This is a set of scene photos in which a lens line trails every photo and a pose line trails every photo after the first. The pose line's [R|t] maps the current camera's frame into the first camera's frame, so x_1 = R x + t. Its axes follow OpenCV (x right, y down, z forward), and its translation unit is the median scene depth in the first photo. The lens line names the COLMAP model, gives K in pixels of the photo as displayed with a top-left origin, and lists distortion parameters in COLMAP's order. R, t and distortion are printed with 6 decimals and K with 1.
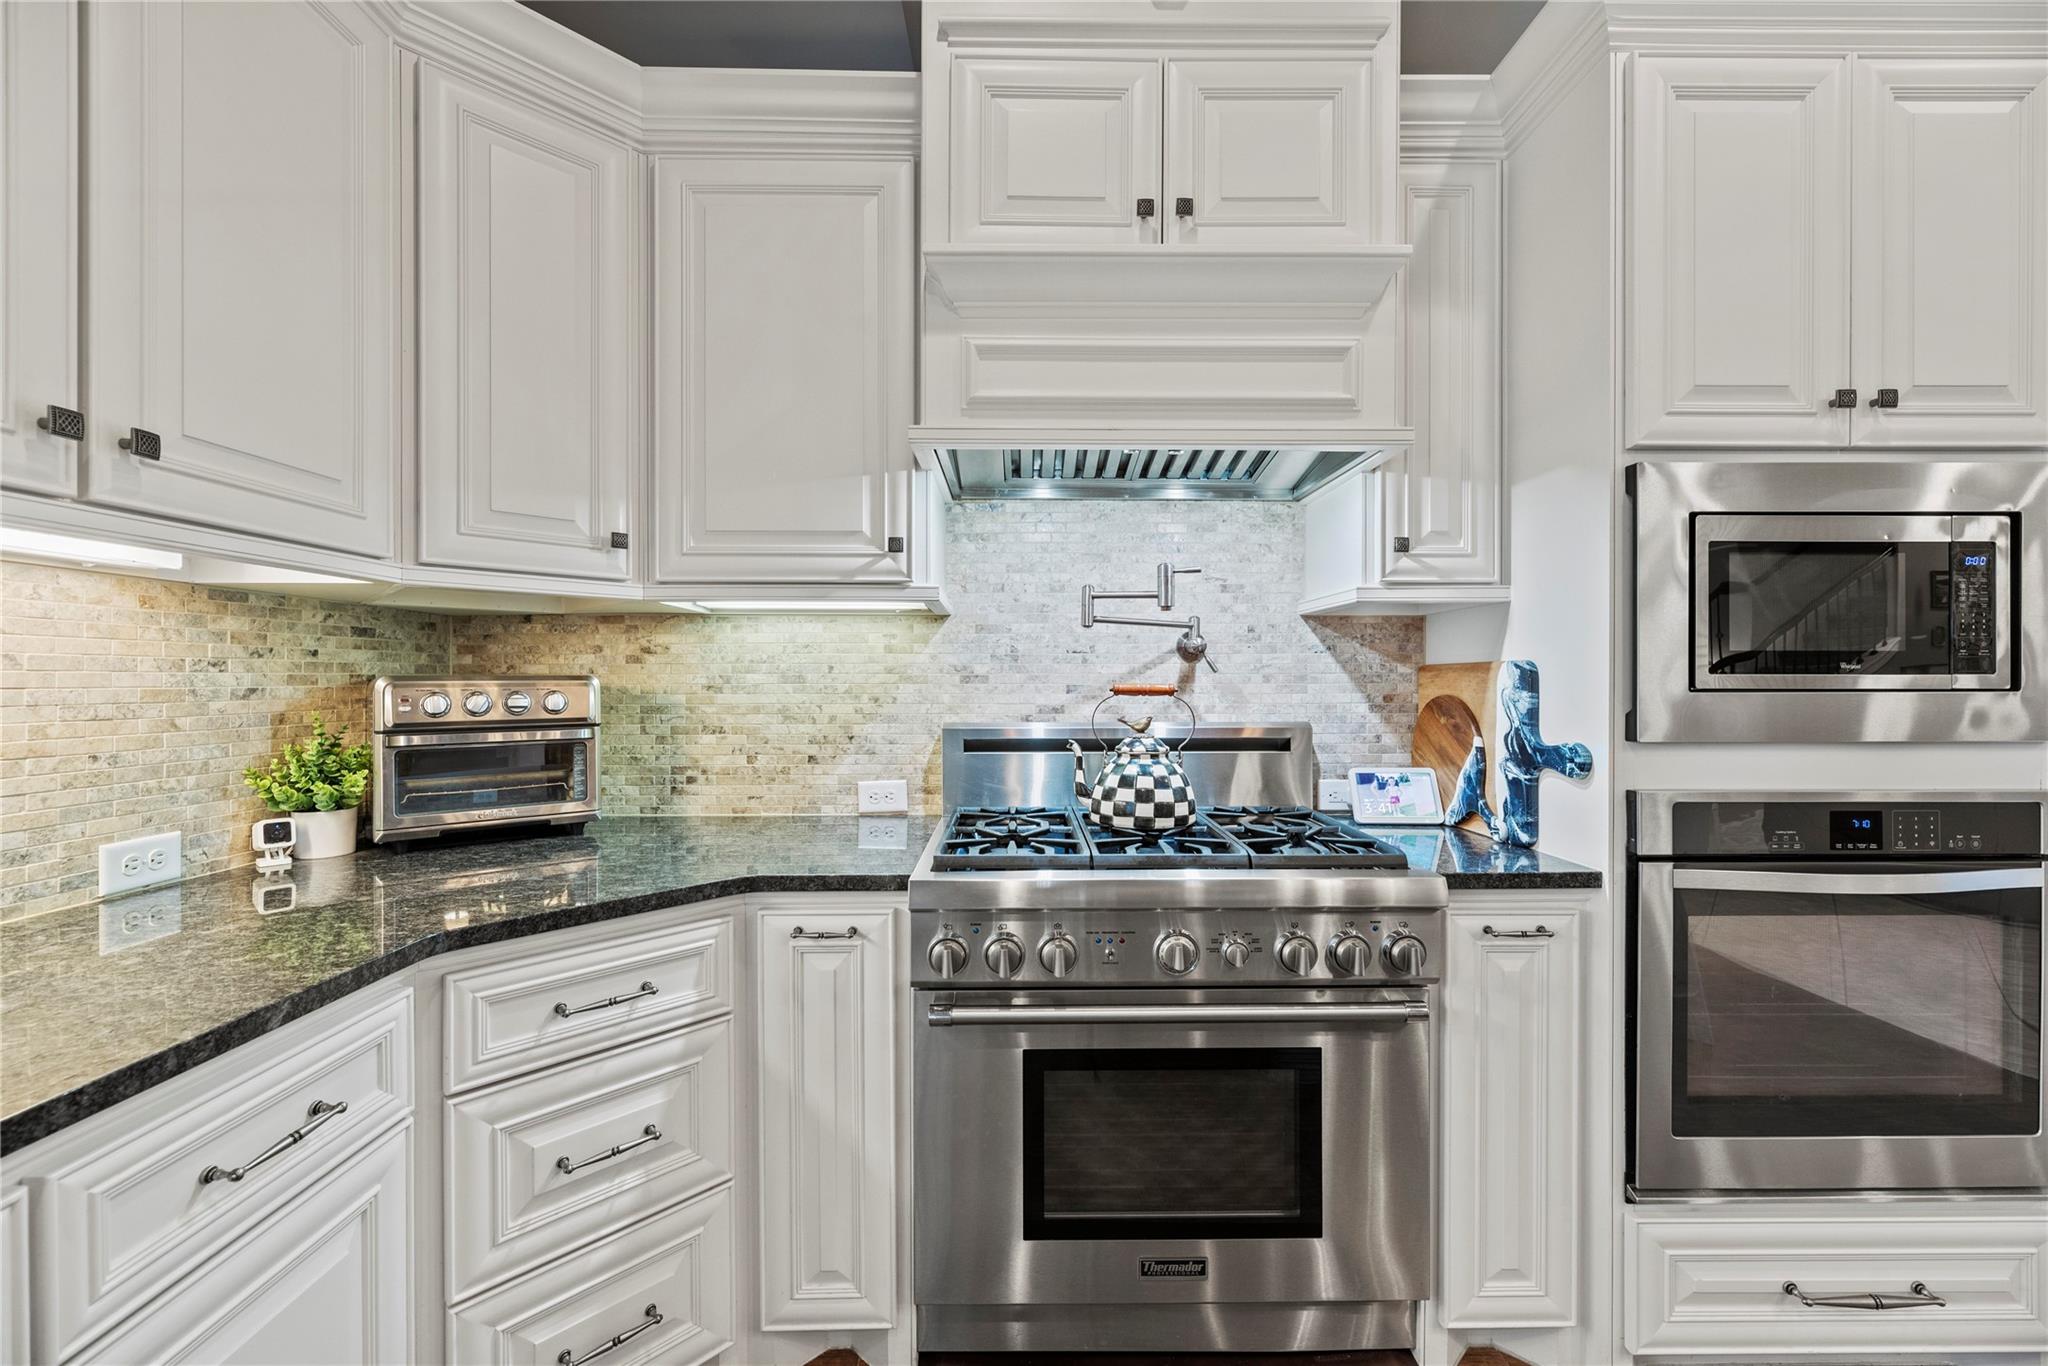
lens RADIAL K [[818.3, 0, 1024.0], [0, 818.3, 683.0], [0, 0, 1]] dist [-0.000257, 0.000407]
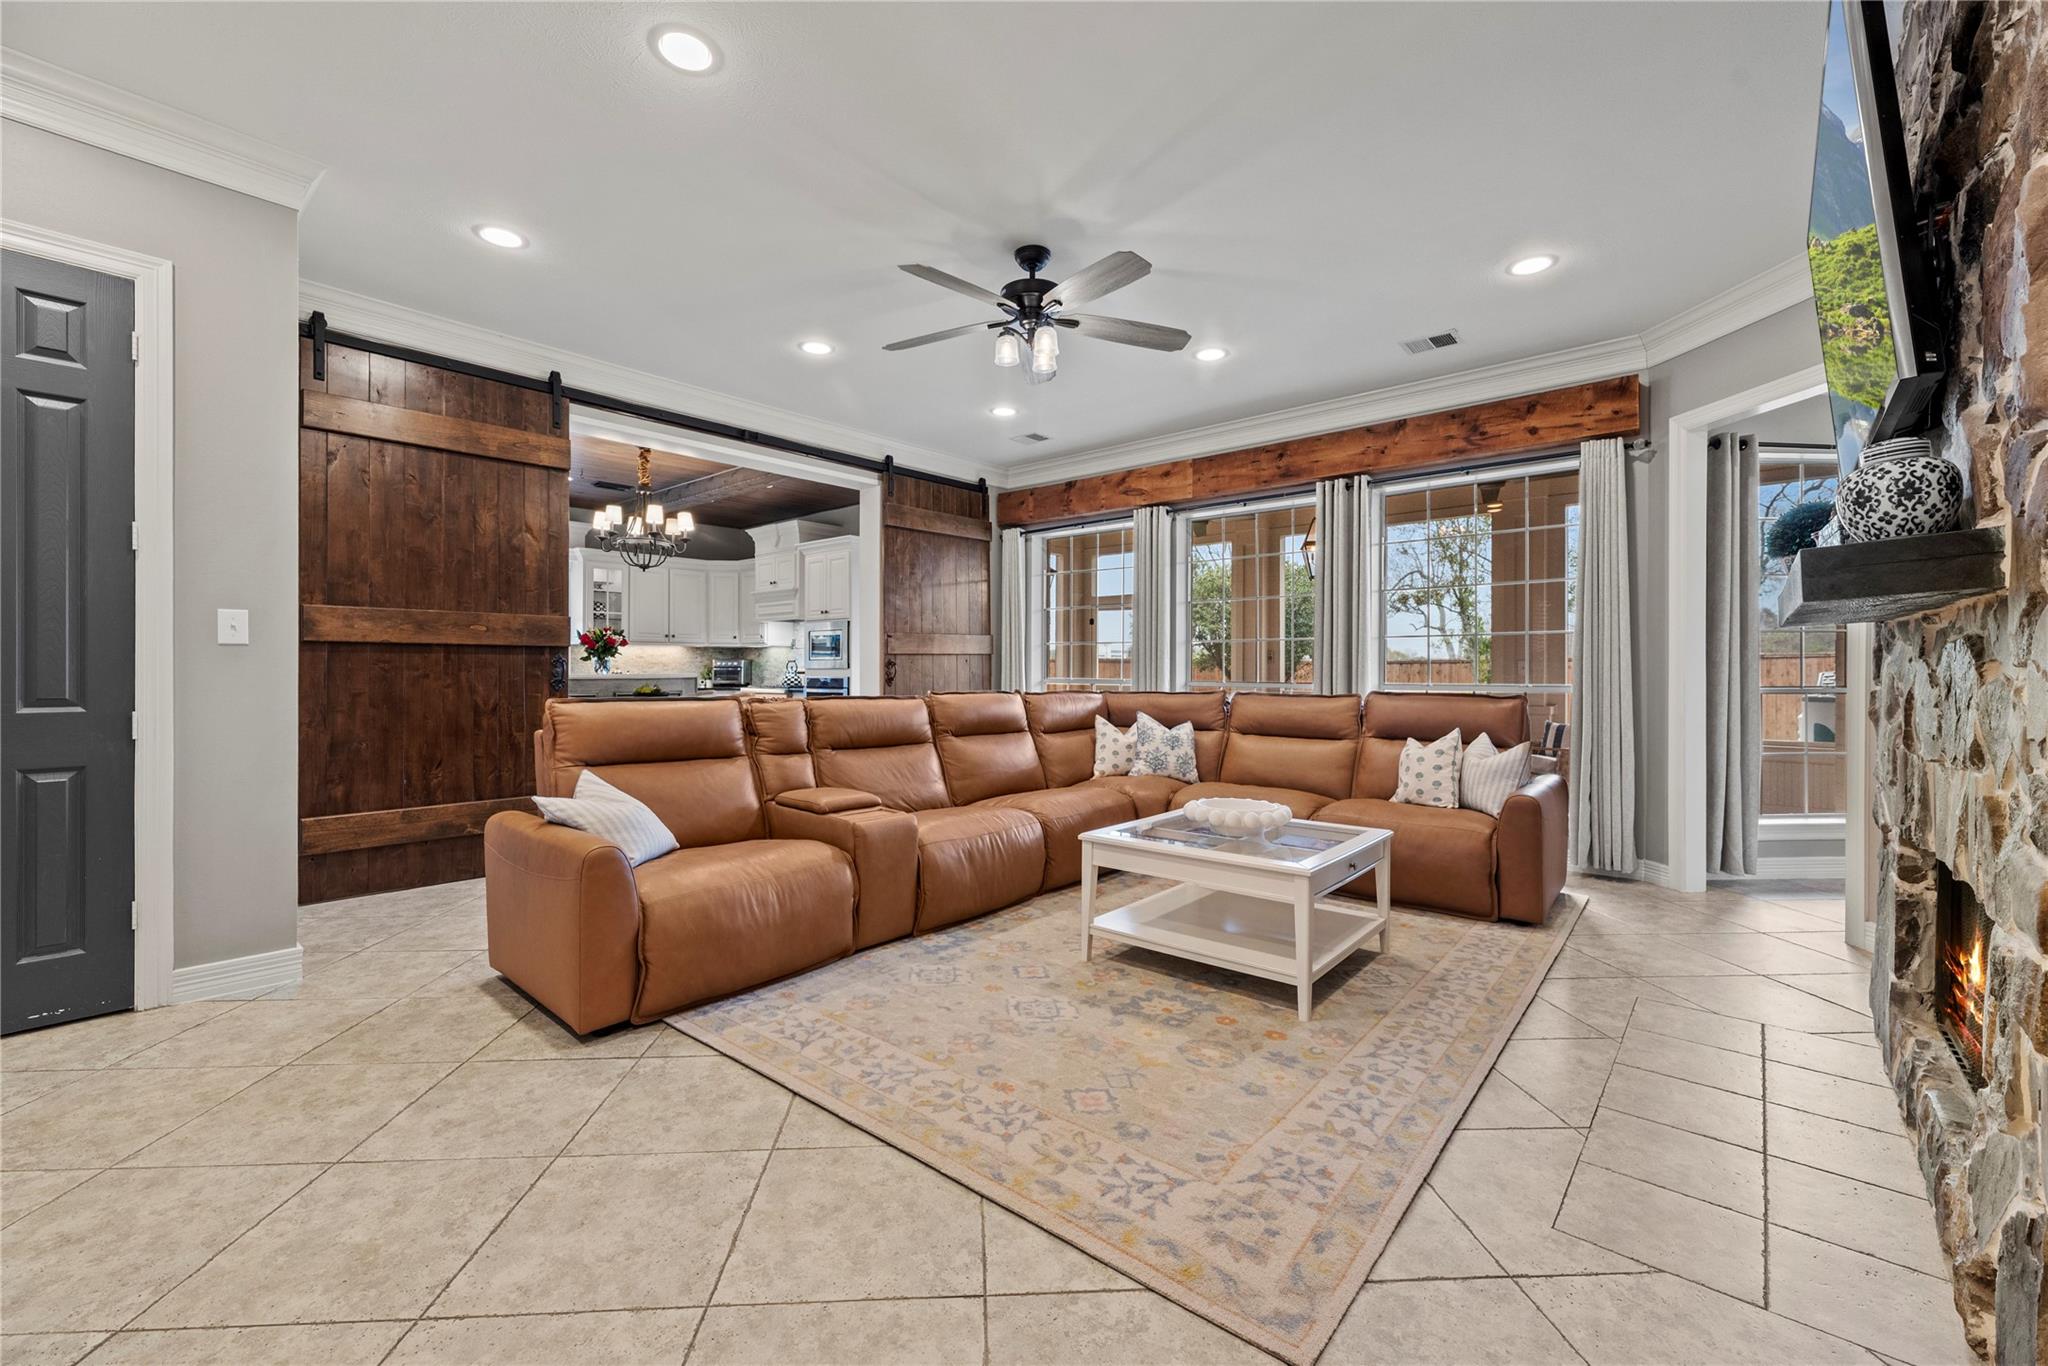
lens RADIAL K [[834.3, 0, 1015.4], [0, 834.3, 663.4], [0, 0, 1]] dist [0.001961, 0.000398]
pose [[0.743744, -0.003827, -0.668454, 5.585618], [-0.003971, 0.999941, -0.010143, 0.083262], [0.668453, 0.010198, 0.743684, -2.397215]]
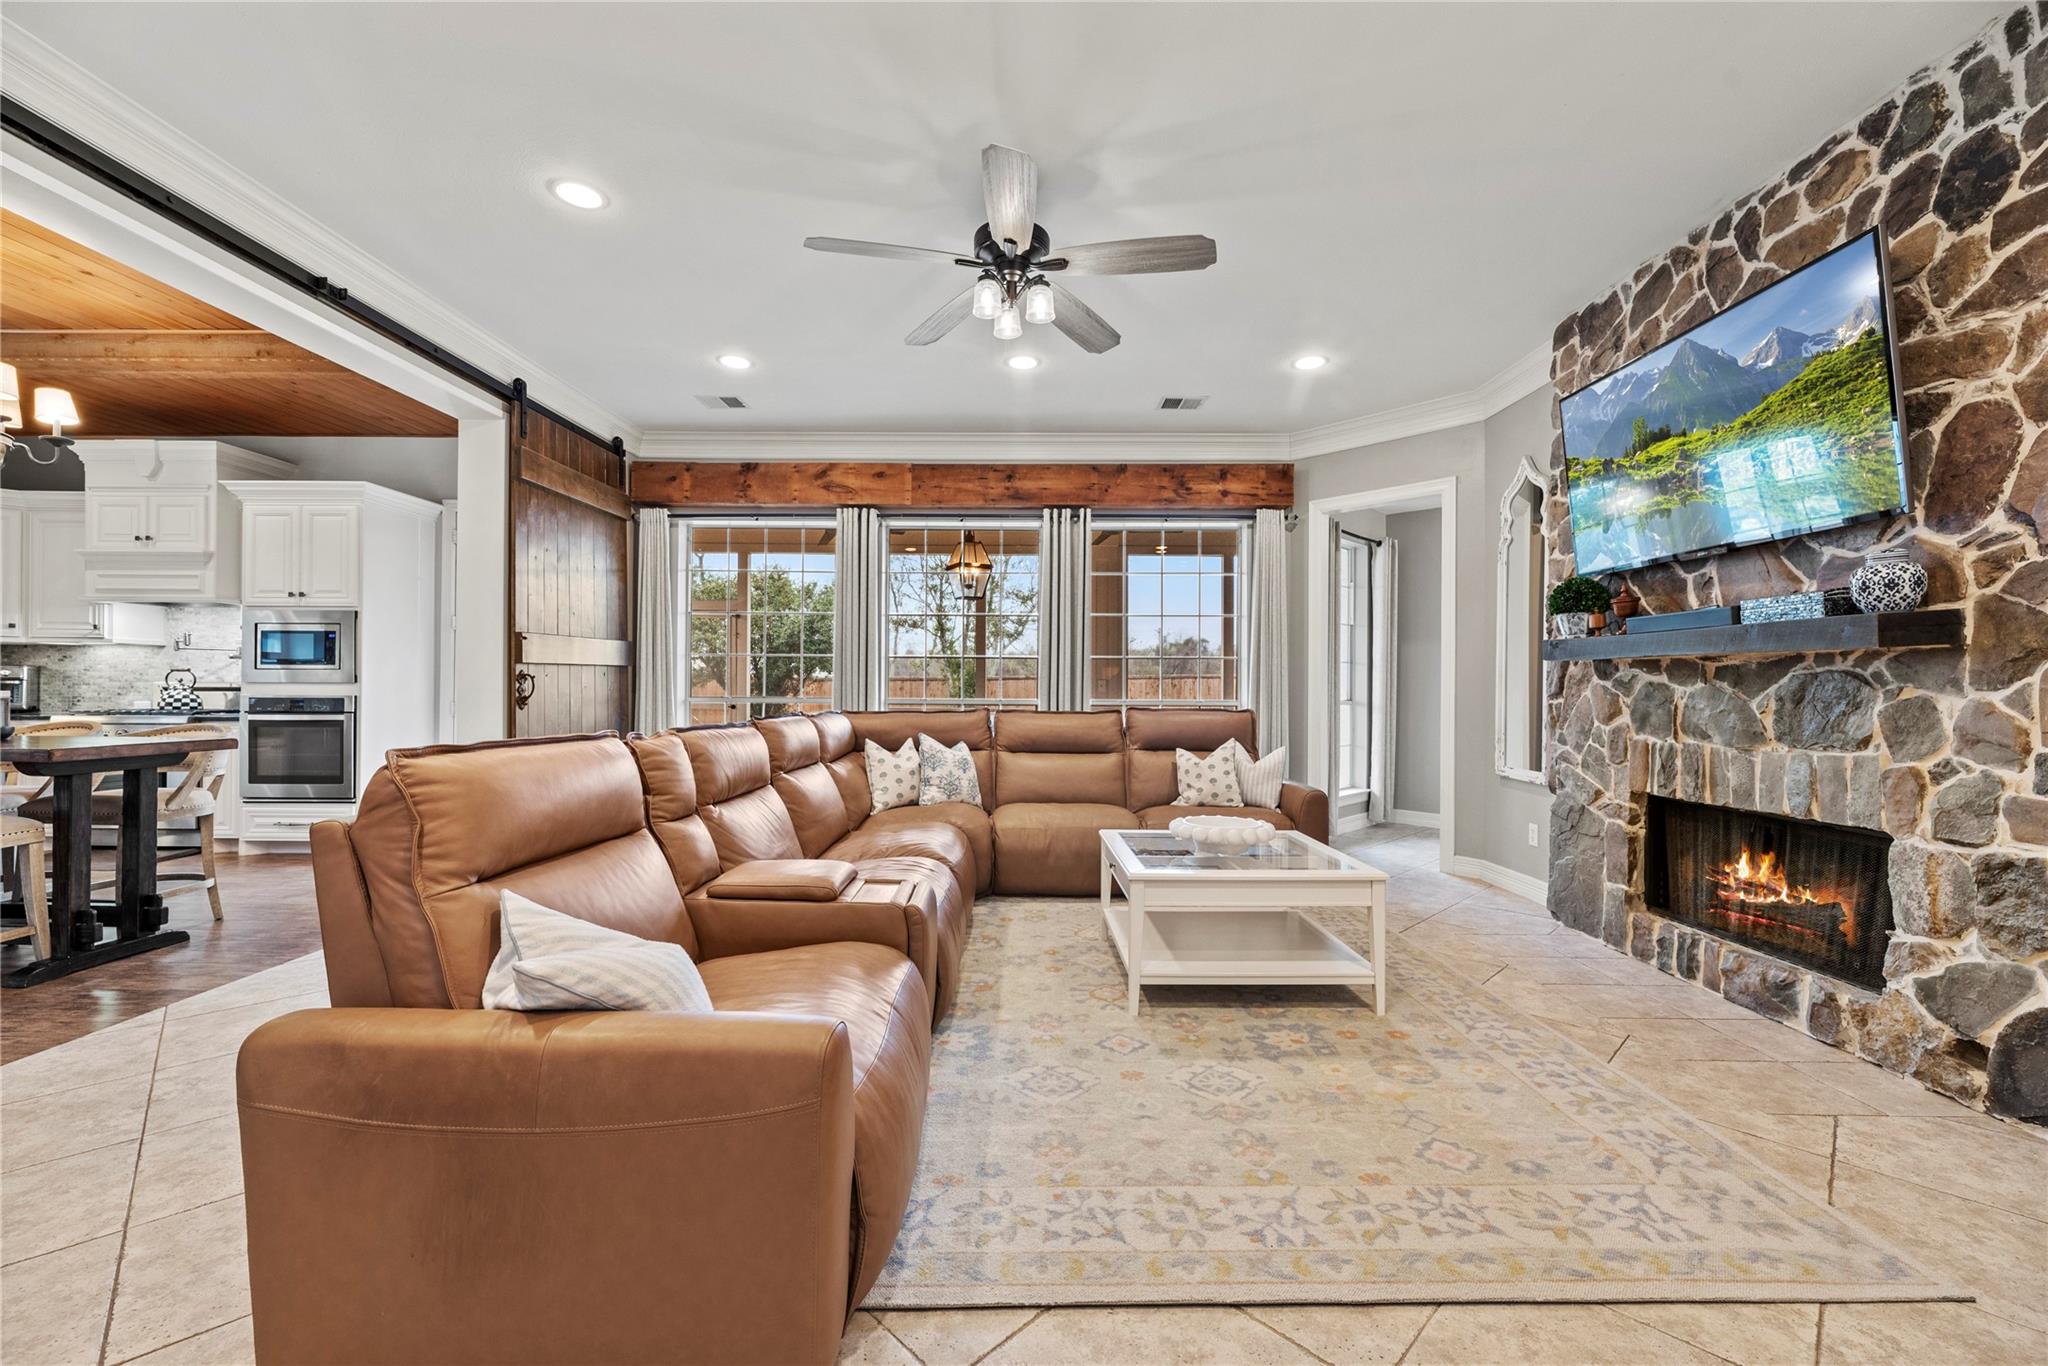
lens RADIAL K [[818.3, 0, 1024.0], [0, 818.3, 683.0], [0, 0, 1]] dist [-0.000257, 0.000407]
pose [[0.999826, 0.005331, -0.017877, 4.116922], [-0.005474, 0.999954, -0.007924, 0.078798], [0.017834, 0.008020, 0.999809, -2.555698]]
